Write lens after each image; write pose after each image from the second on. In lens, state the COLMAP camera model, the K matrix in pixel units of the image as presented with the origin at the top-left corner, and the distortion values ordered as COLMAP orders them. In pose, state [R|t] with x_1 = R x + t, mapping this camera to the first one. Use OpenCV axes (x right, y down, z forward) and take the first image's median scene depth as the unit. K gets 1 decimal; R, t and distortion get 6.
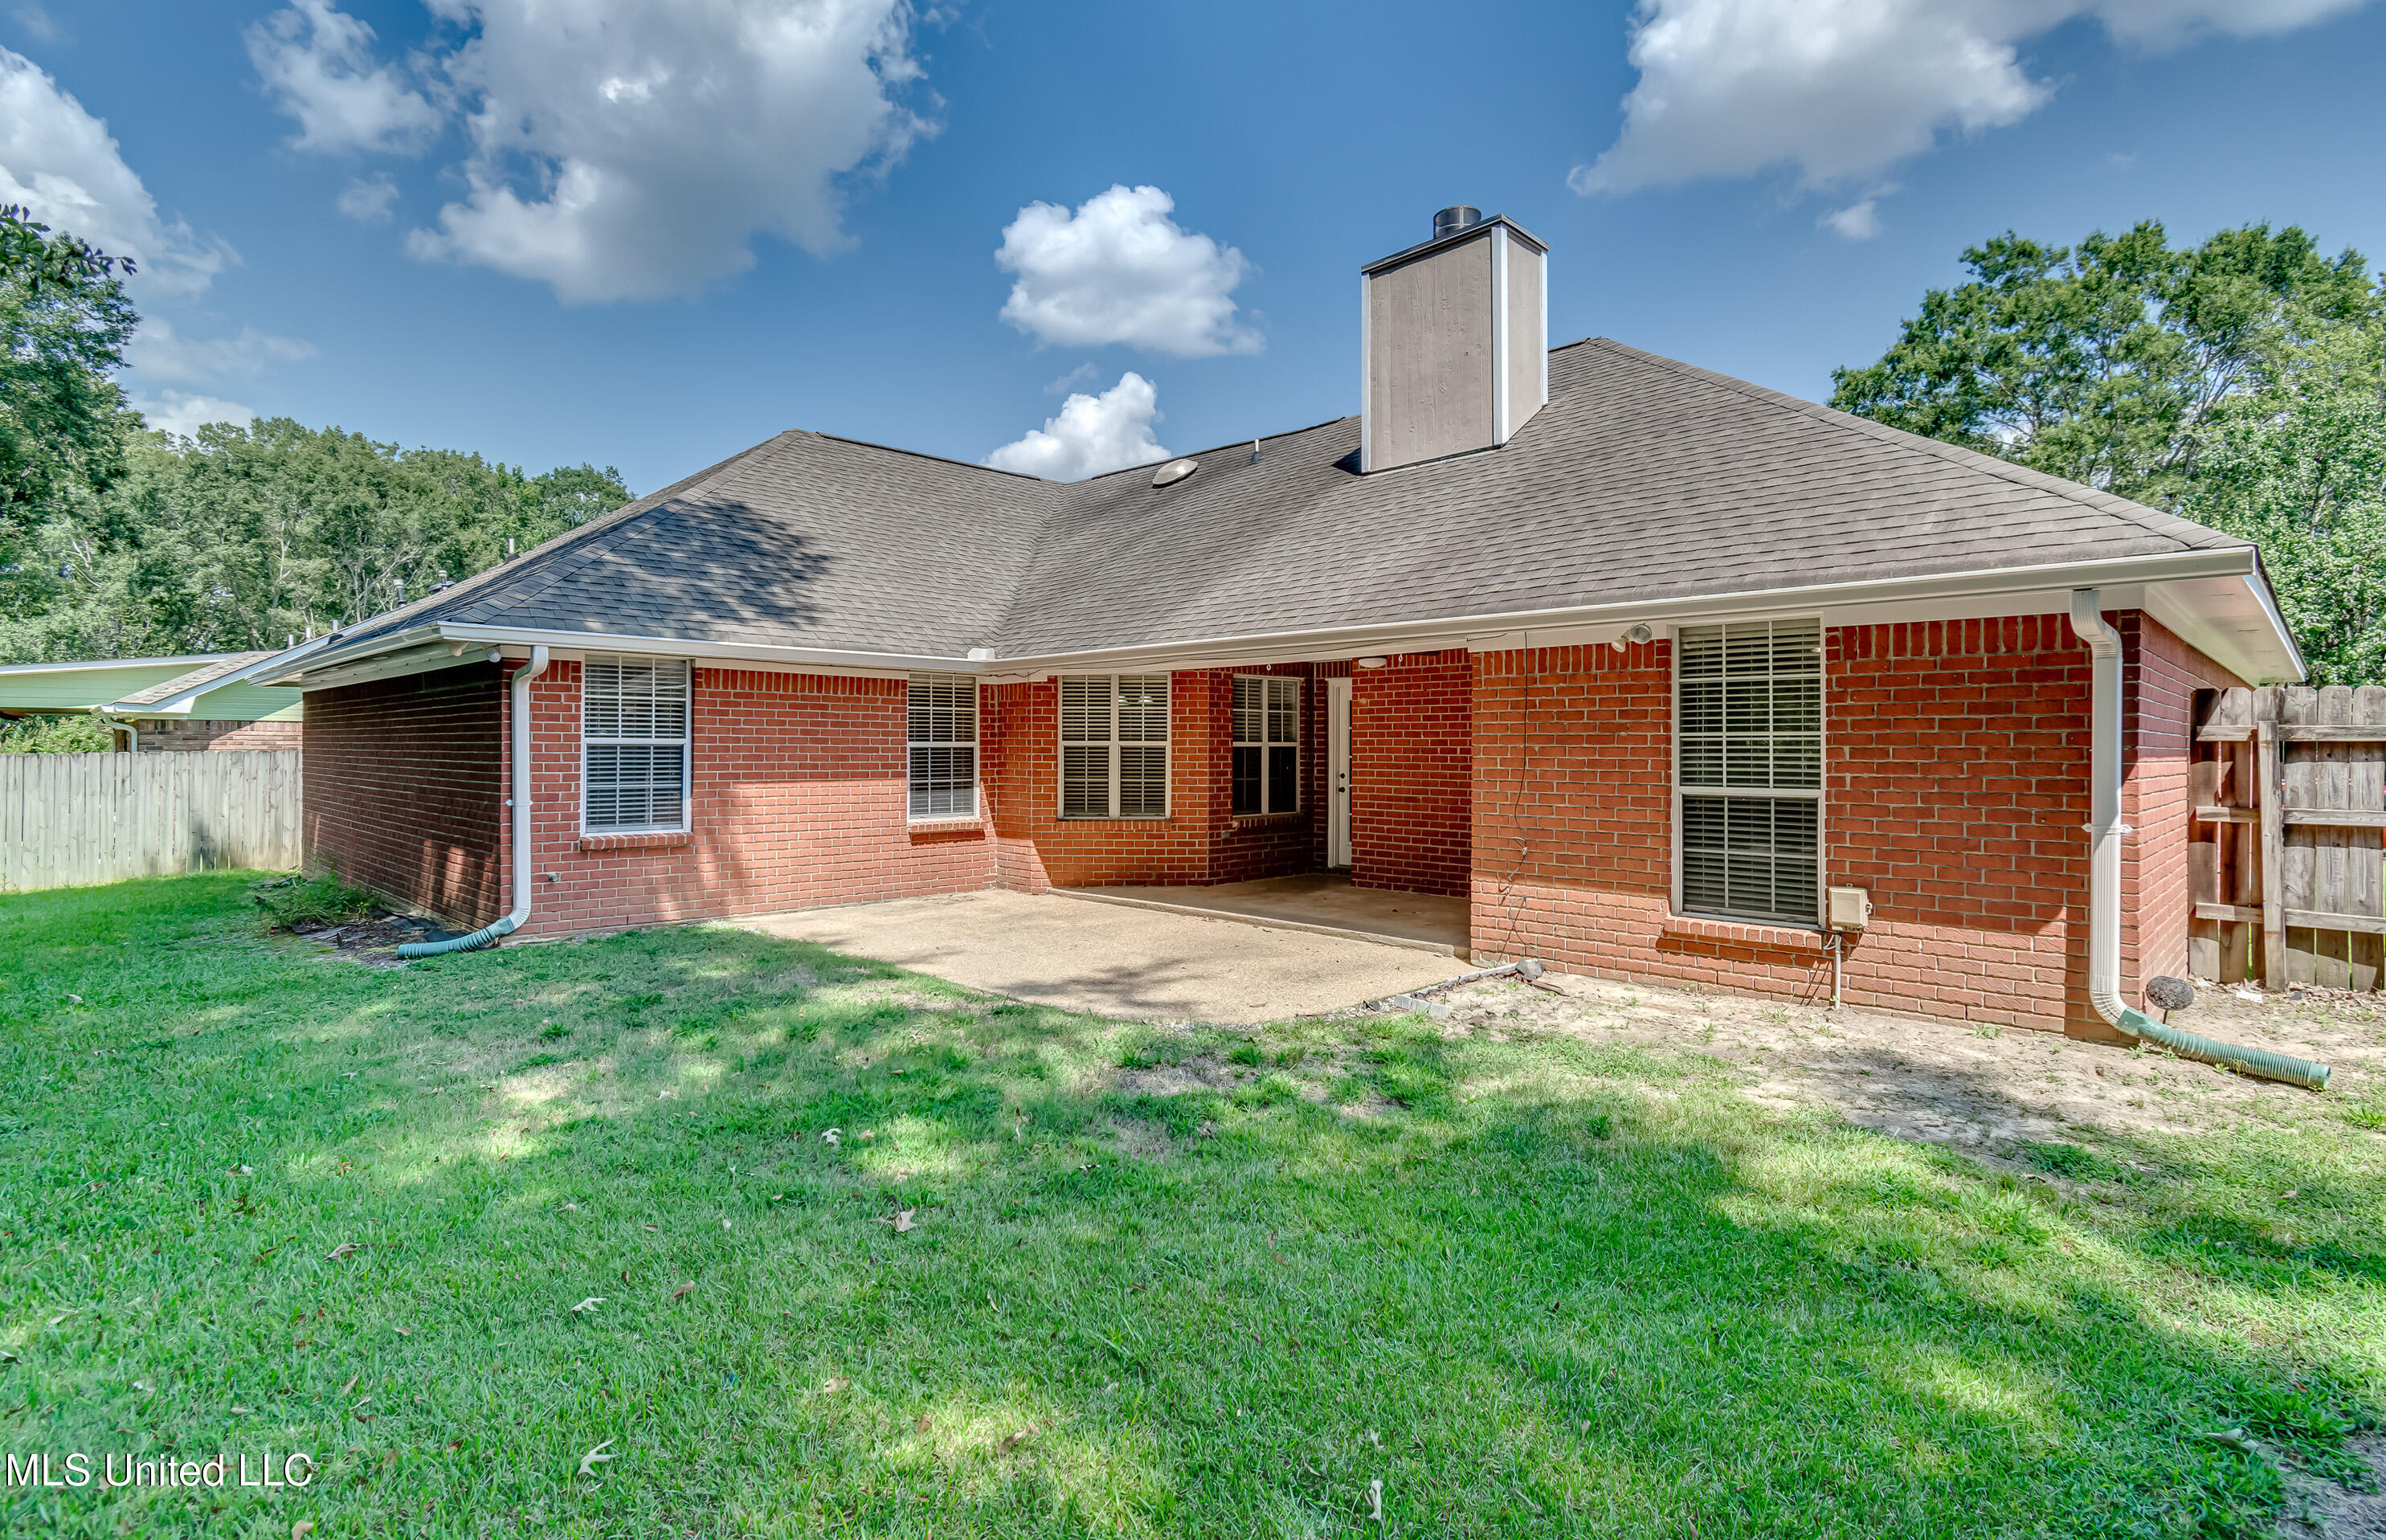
lens RADIAL K [[1097.0, 0, 1191.6], [0, 1097.0, 747.9], [0, 0, 1]] dist [0.002090, 0.000262]
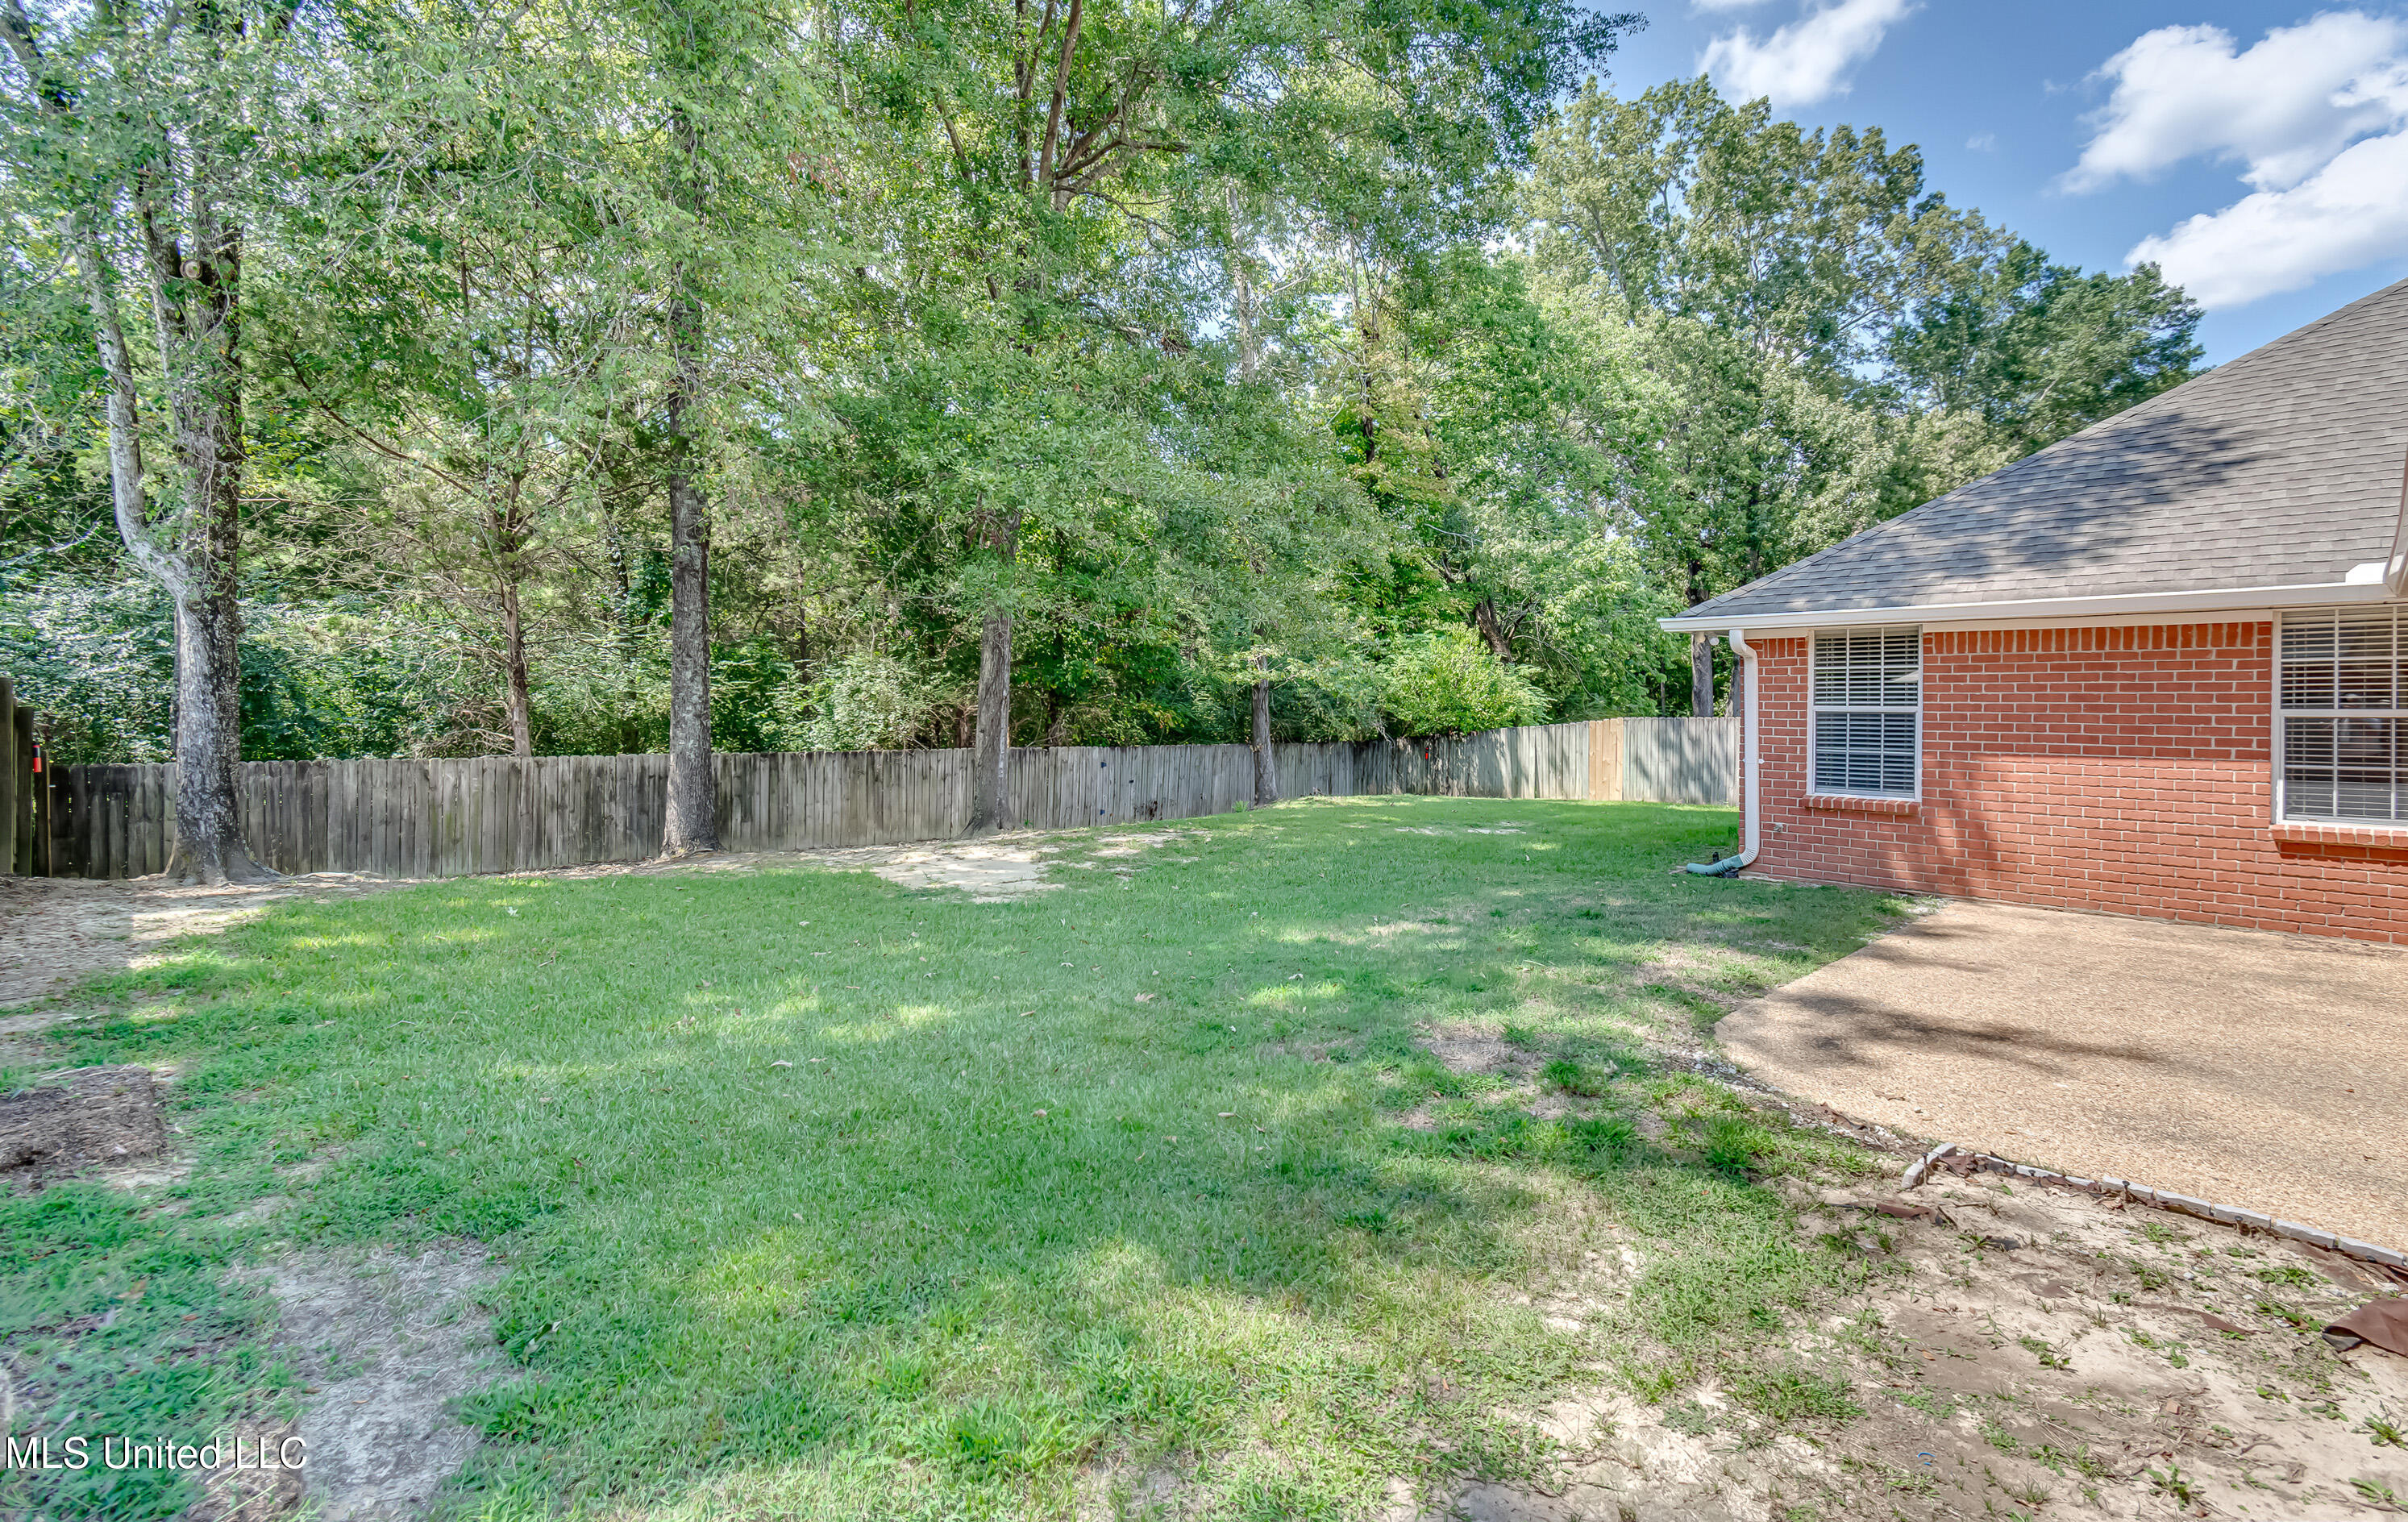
lens RADIAL K [[1028.6, 0, 1220.5], [0, 1028.6, 702.5], [0, 0, 1]] dist [-0.003188, -0.000280]
pose [[0.011710, -0.004288, -0.999922, 0.463557], [-0.003560, 0.999984, -0.004330, -0.005840], [0.999925, 0.003611, 0.011694, 0.378414]]
